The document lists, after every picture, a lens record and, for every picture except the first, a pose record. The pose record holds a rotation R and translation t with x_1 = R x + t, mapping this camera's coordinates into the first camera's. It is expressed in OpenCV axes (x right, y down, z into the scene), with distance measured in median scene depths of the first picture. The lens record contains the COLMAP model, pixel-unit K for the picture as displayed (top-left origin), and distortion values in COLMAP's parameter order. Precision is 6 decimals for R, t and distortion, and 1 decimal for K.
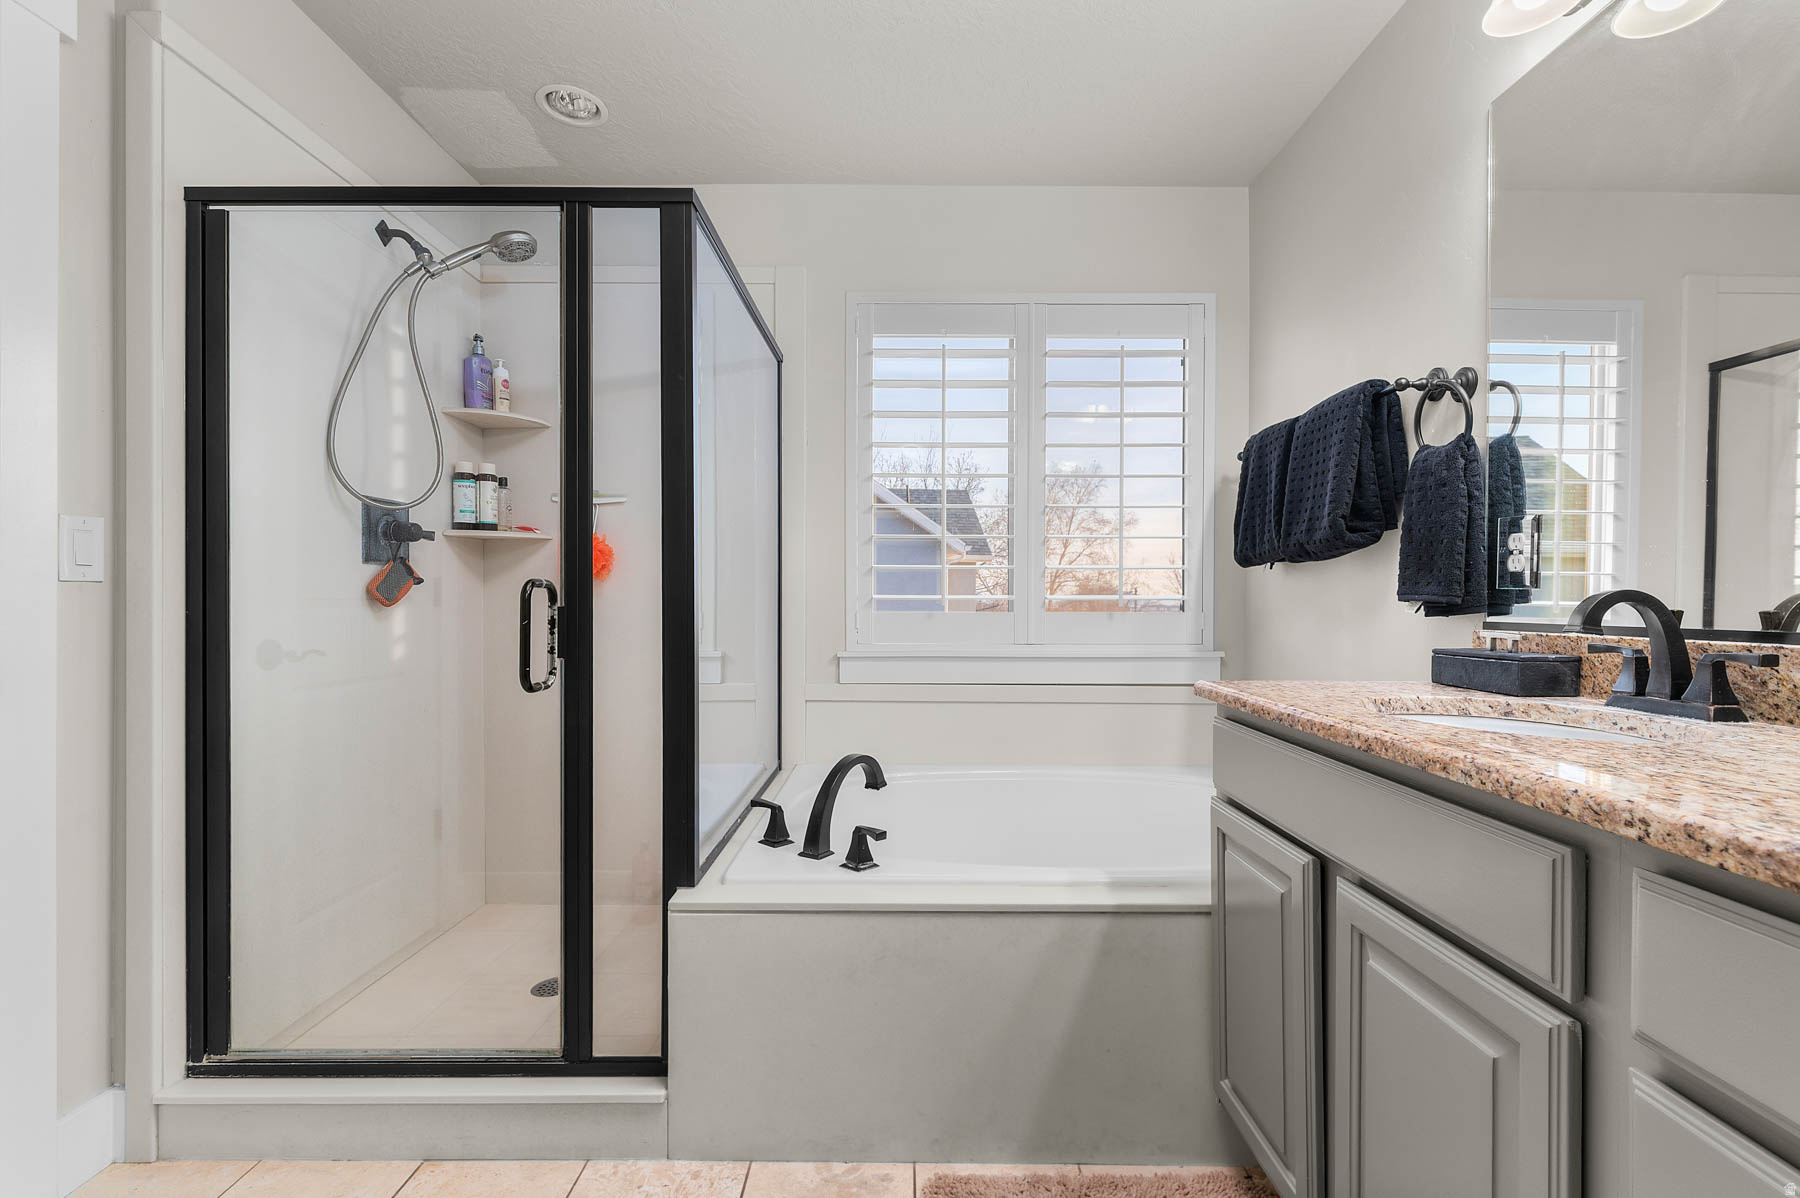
lens RADIAL K [[787.9, 0, 903.0], [0, 787.9, 613.5], [0, 0, 1]] dist [0.026255, 0.000069]
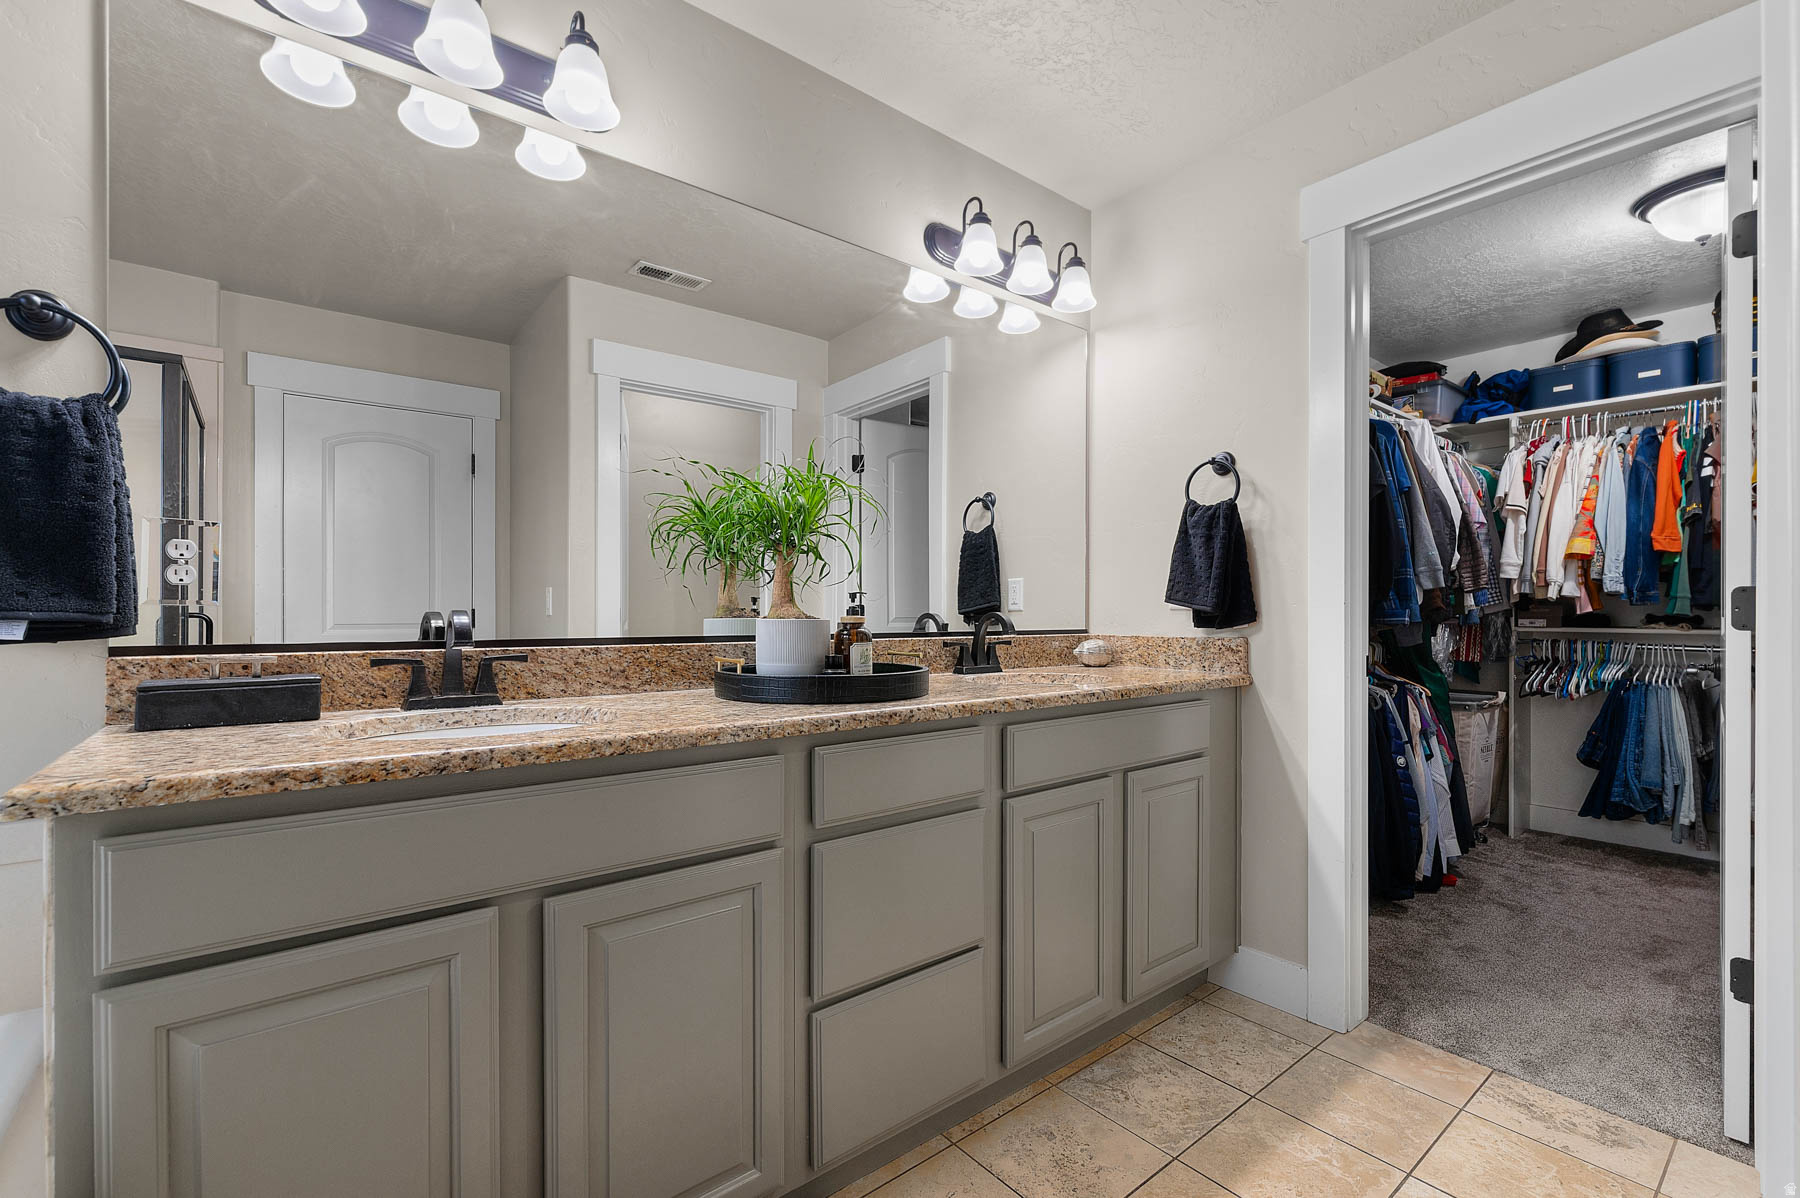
lens RADIAL K [[787.9, 0, 903.0], [0, 787.9, 613.5], [0, 0, 1]] dist [0.026255, 0.000069]
pose [[-0.630124, -0.001692, 0.776493, -0.499604], [0.007848, 0.999933, 0.008547, -0.031444], [-0.776455, 0.011479, -0.630069, 1.265946]]
